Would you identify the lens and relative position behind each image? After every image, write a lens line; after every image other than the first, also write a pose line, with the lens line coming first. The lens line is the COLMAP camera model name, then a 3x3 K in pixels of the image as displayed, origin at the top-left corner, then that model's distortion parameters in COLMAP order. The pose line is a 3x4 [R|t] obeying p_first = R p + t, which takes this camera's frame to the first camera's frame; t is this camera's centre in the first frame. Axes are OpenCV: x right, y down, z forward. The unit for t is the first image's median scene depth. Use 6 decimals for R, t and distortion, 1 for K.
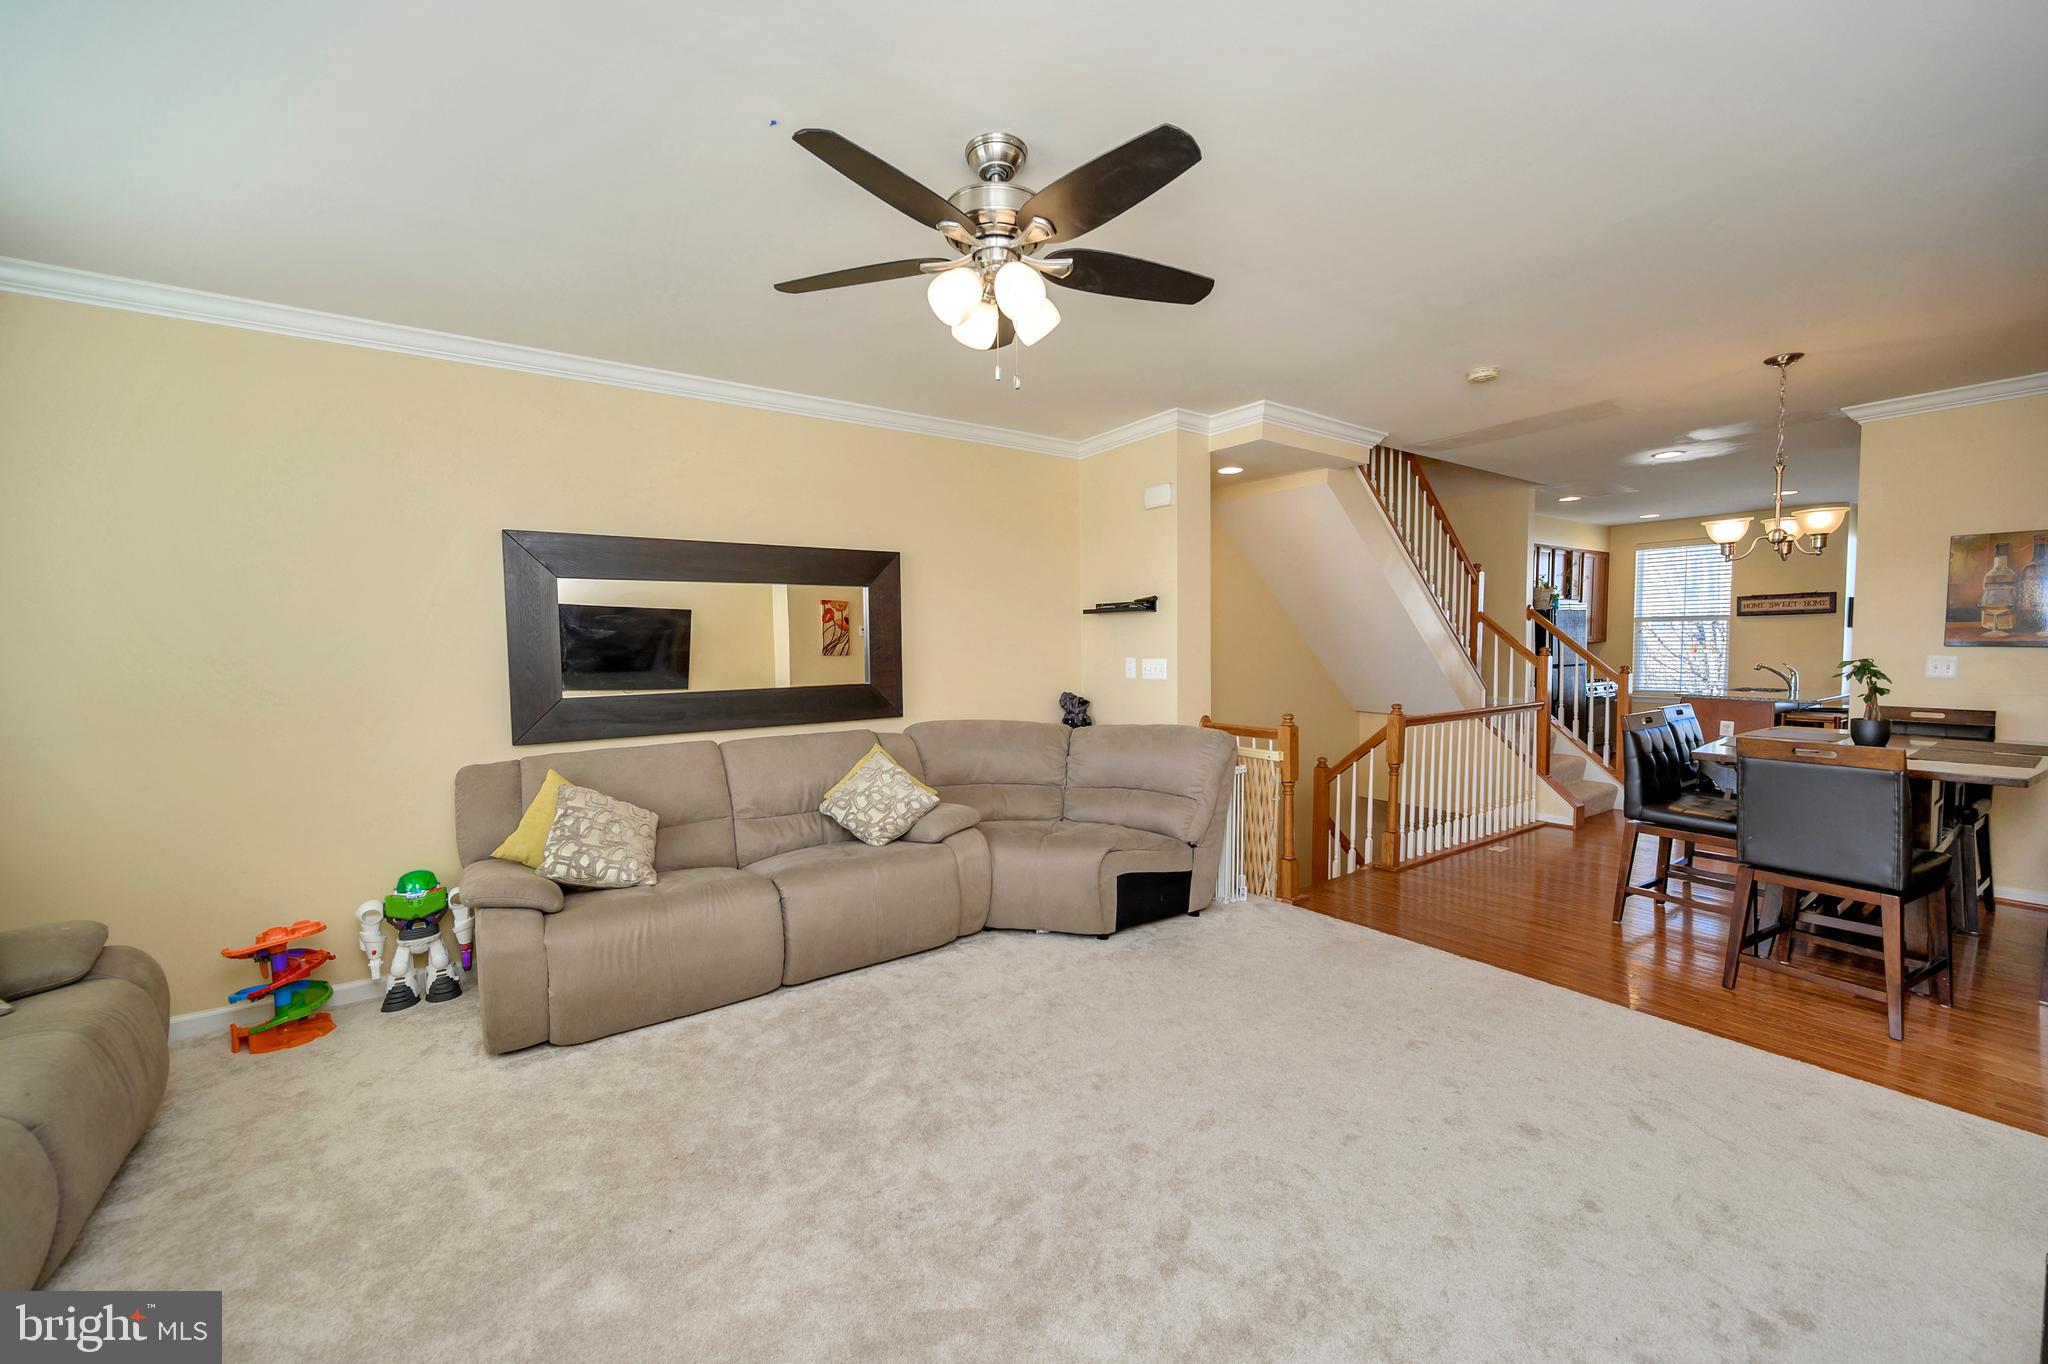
lens RADIAL K [[808.4, 0, 1019.7], [0, 808.4, 683.1], [0, 0, 1]] dist [0.001425, -0.000714]
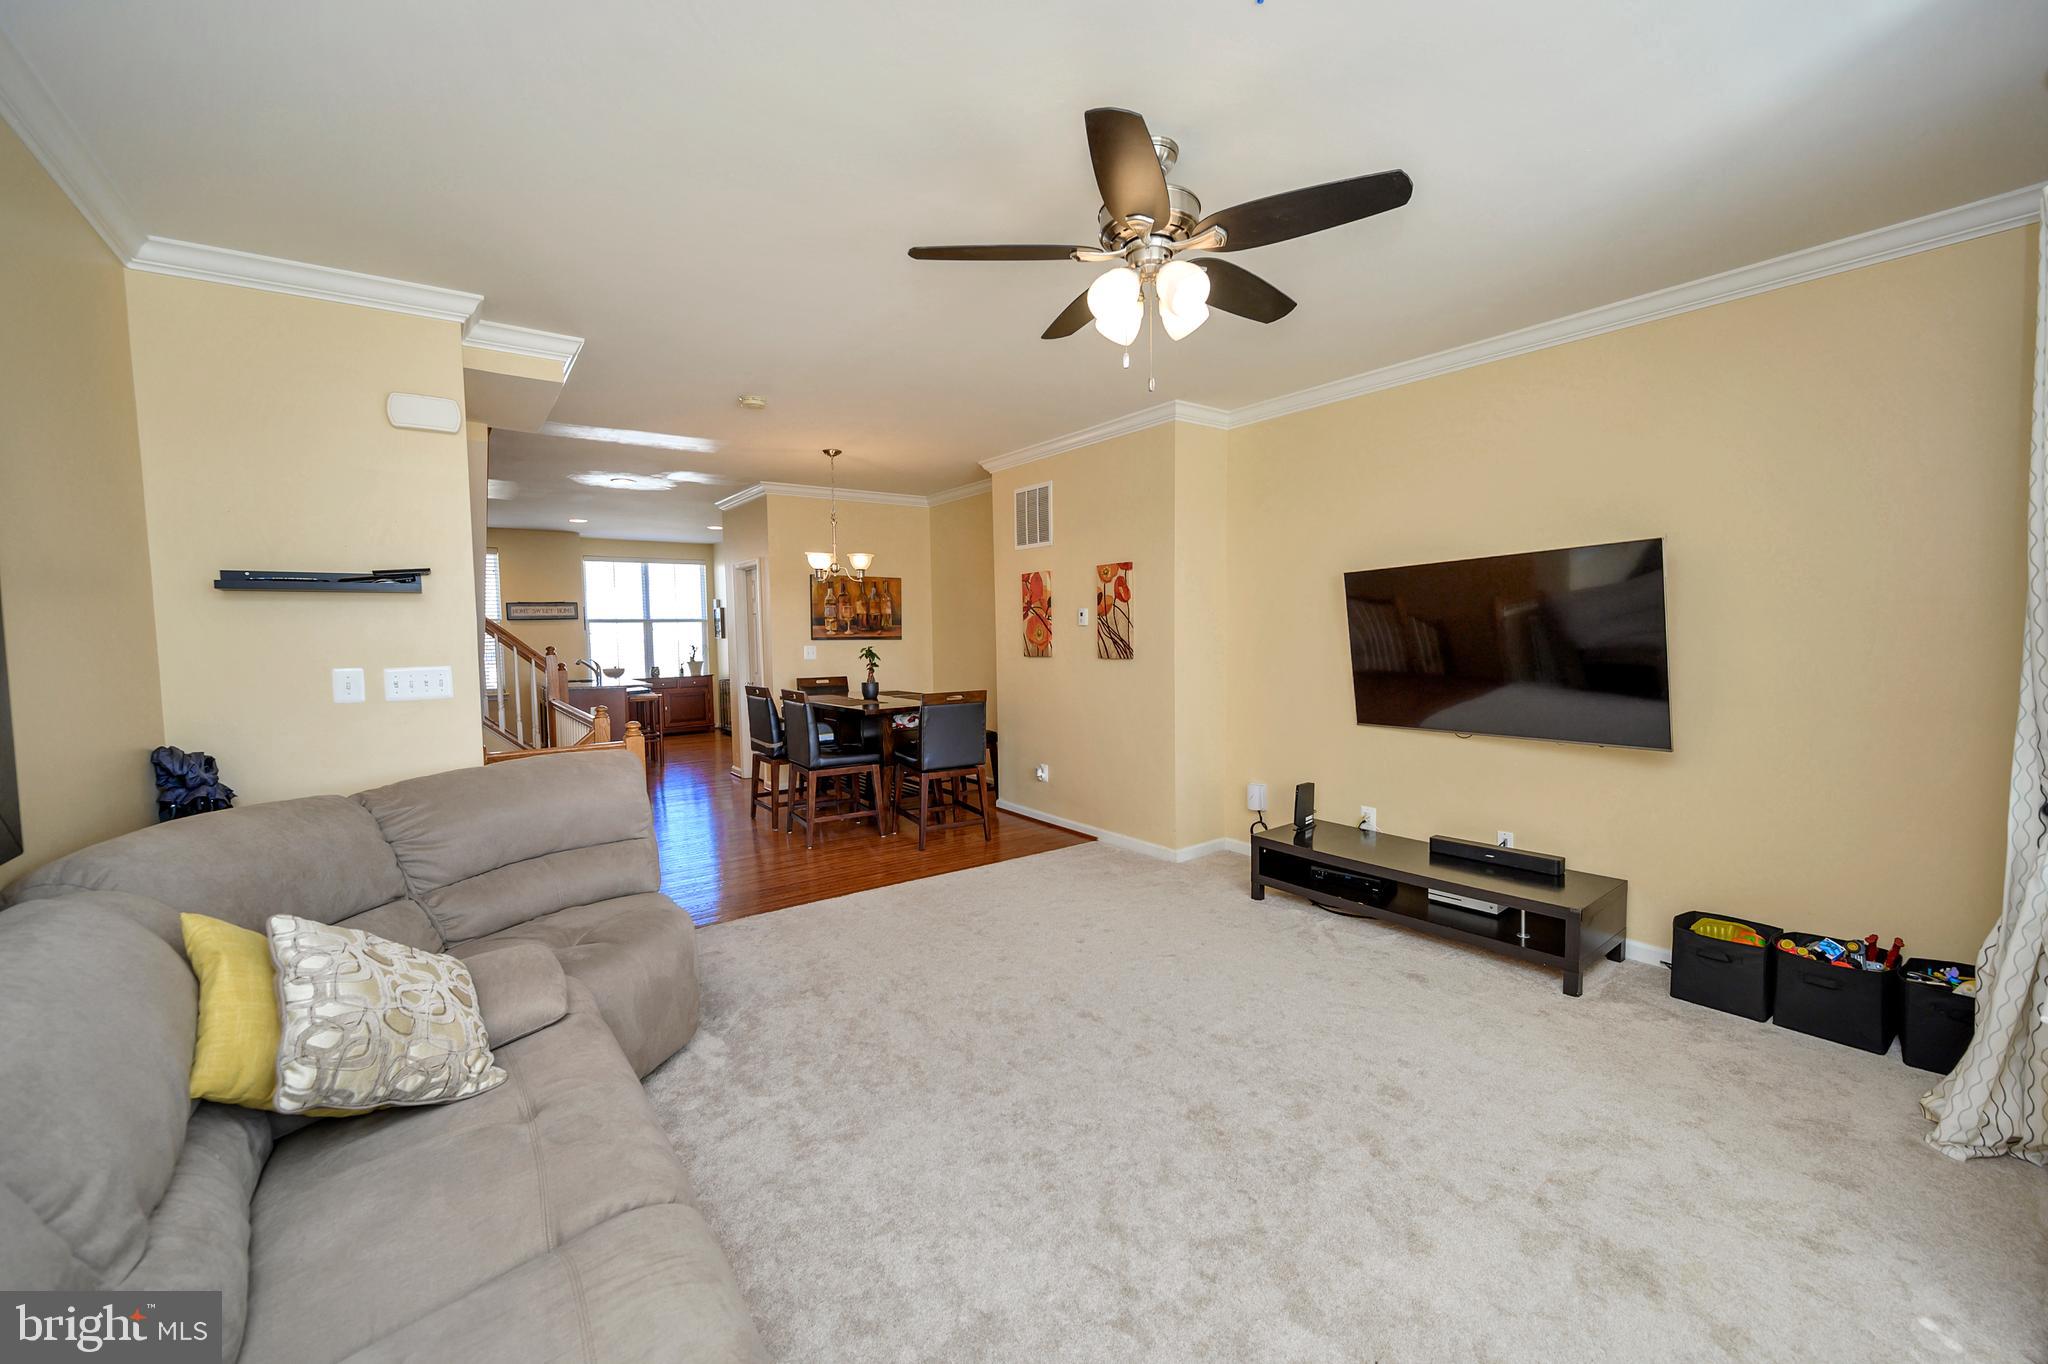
lens RADIAL K [[808.4, 0, 1034.8], [0, 808.4, 675.3], [0, 0, 1]] dist [0.001425, -0.000714]
pose [[-0.027793, -0.046960, 0.998510, -0.469867], [0.066651, 0.996586, 0.048724, -0.021480], [-0.997389, 0.067906, -0.024568, 0.522222]]
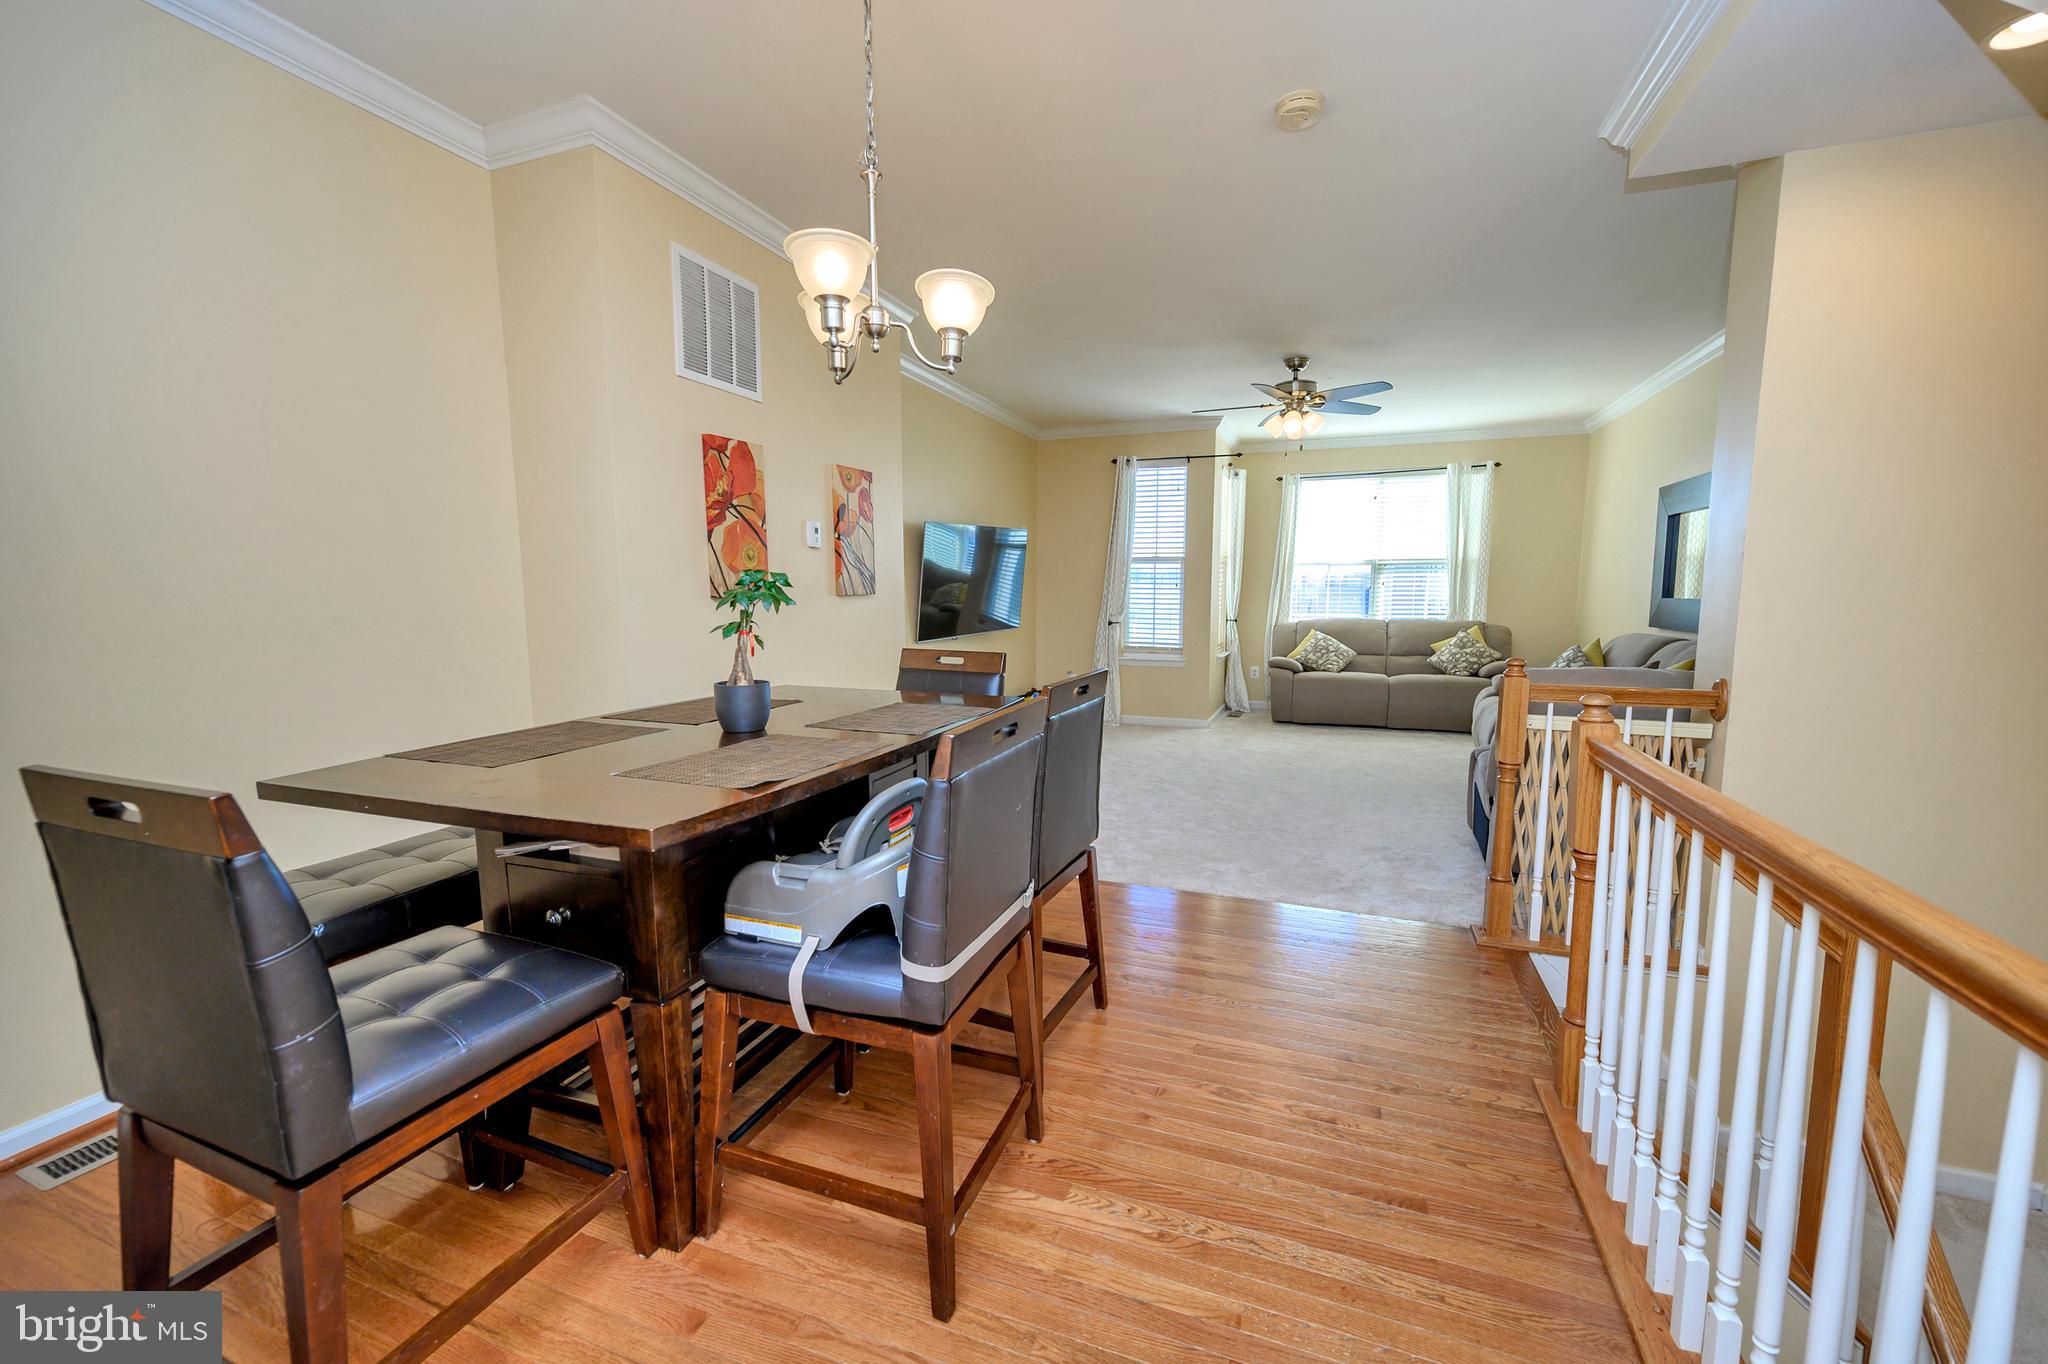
lens RADIAL K [[808.4, 0, 1026.7], [0, 808.4, 678.9], [0, 0, 1]] dist [0.001425, -0.000714]
pose [[-0.830998, 0.072365, -0.551549, 0.888307], [-0.021983, 0.986456, 0.162548, -0.037035], [0.555842, 0.147202, -0.818151, 1.153333]]
